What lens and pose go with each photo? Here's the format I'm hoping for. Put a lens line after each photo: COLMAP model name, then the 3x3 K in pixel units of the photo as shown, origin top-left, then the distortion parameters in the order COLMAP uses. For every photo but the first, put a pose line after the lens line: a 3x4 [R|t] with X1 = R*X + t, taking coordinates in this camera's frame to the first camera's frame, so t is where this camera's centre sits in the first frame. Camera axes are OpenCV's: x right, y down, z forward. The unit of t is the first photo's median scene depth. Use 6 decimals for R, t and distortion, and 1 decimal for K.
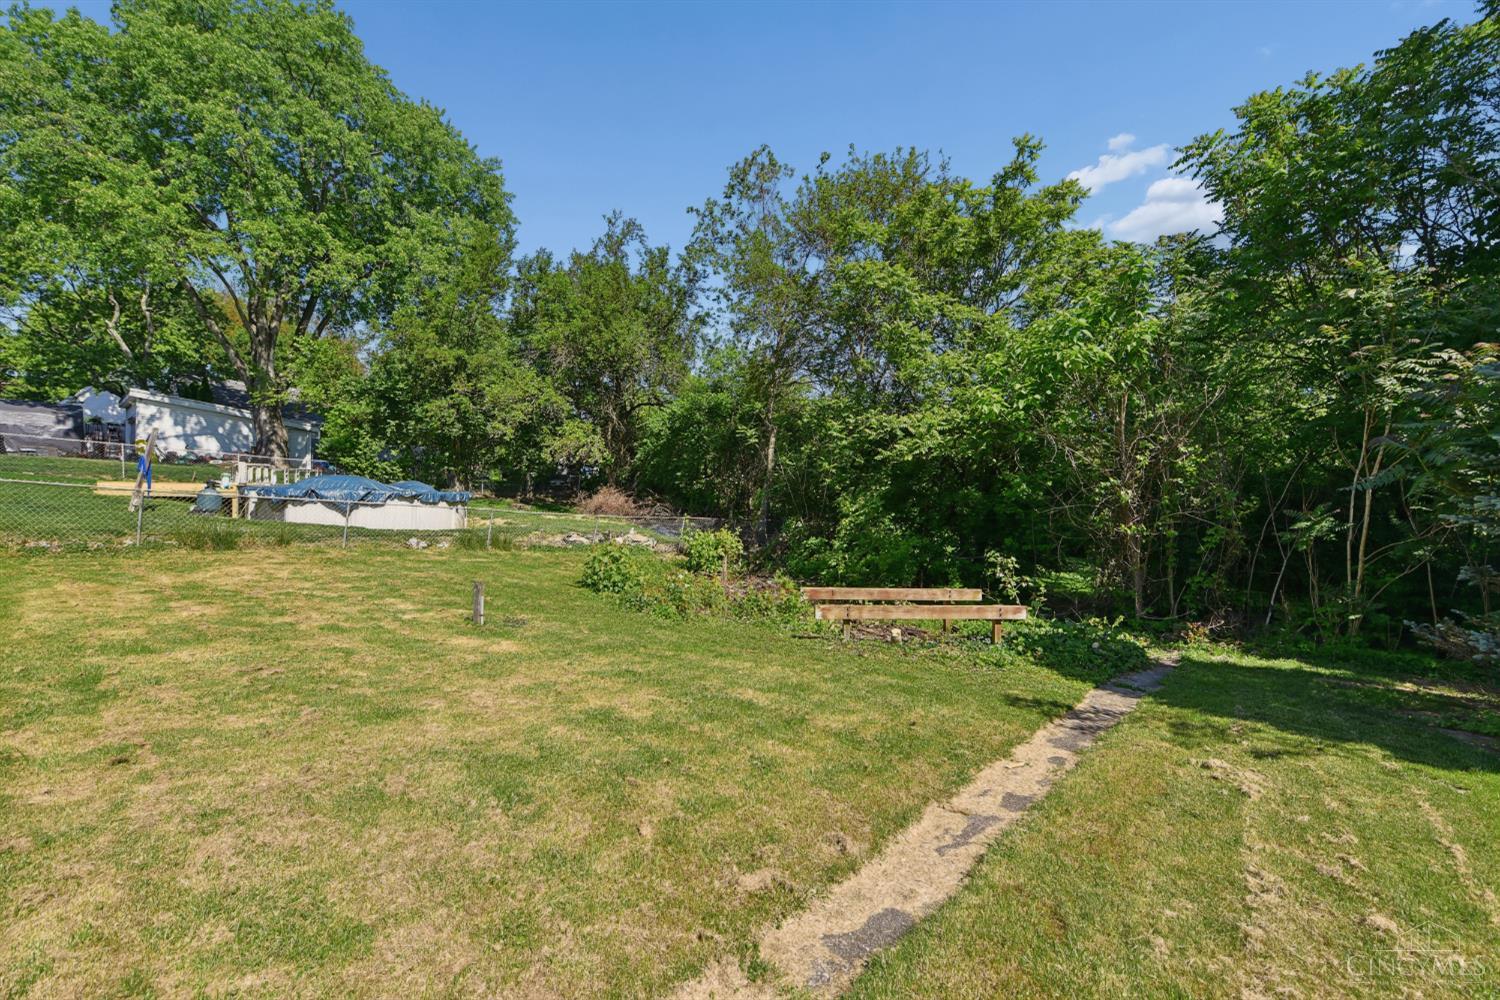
lens RADIAL K [[607.6, 0, 746.8], [0, 607.6, 497.4], [0, 0, 1]] dist [-0.011545, 0.000840]
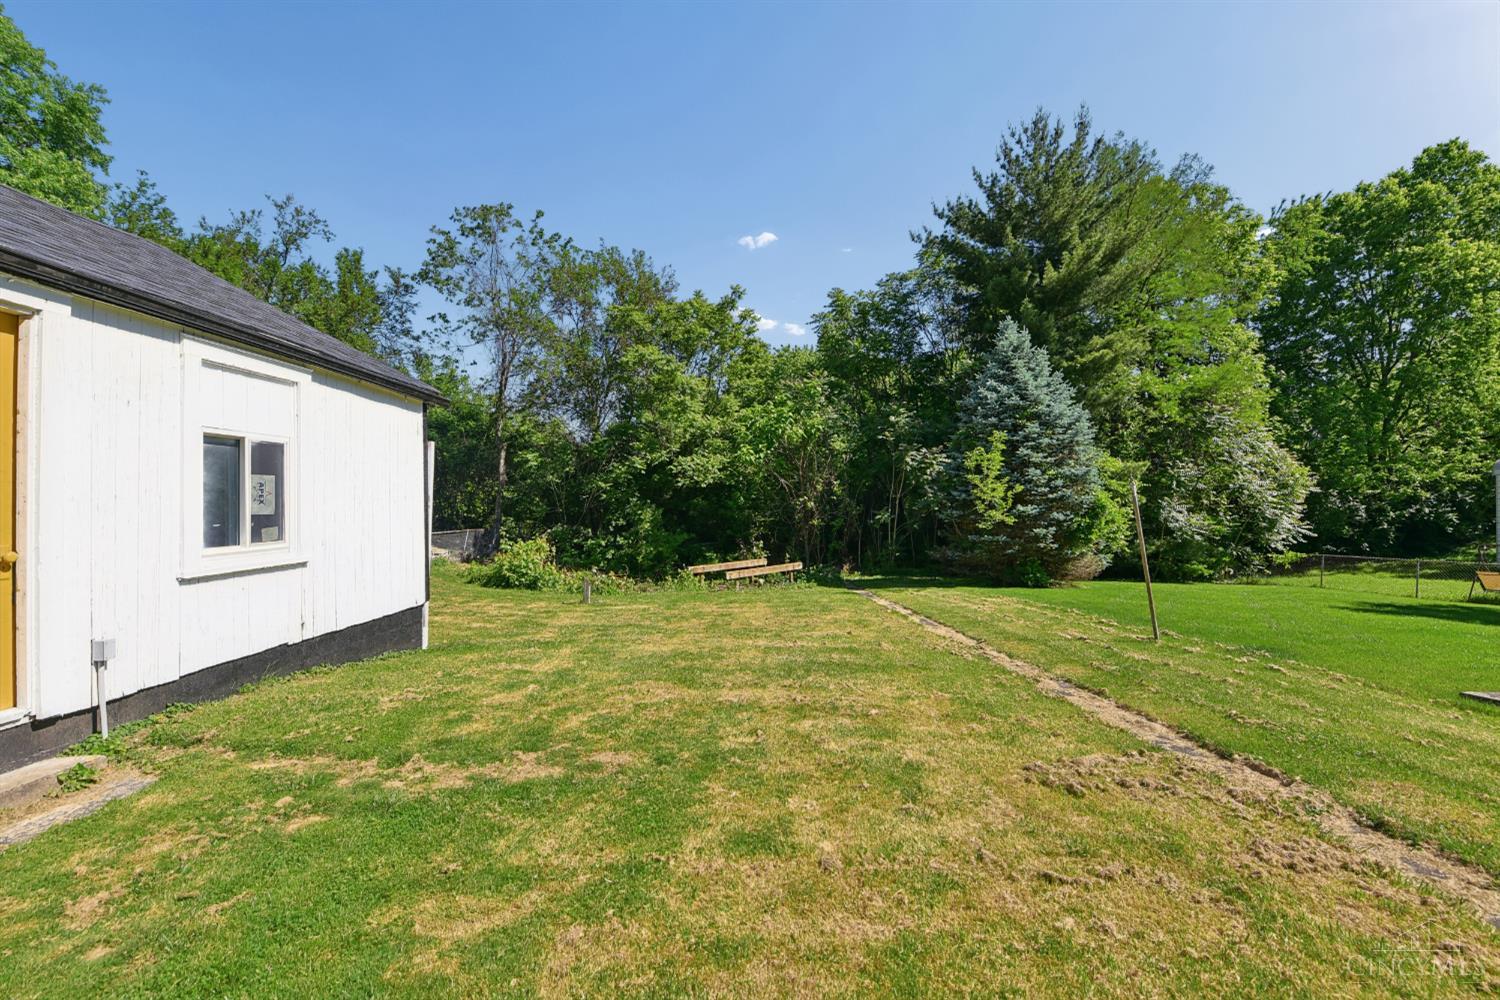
lens RADIAL K [[607.6, 0, 755.7], [0, 607.6, 508.1], [0, 0, 1]] dist [-0.011545, 0.000840]
pose [[0.768670, -0.035475, 0.638661, -0.552552], [0.020866, 0.999320, 0.030395, -0.040973], [-0.639305, -0.010037, 0.768888, -0.288846]]
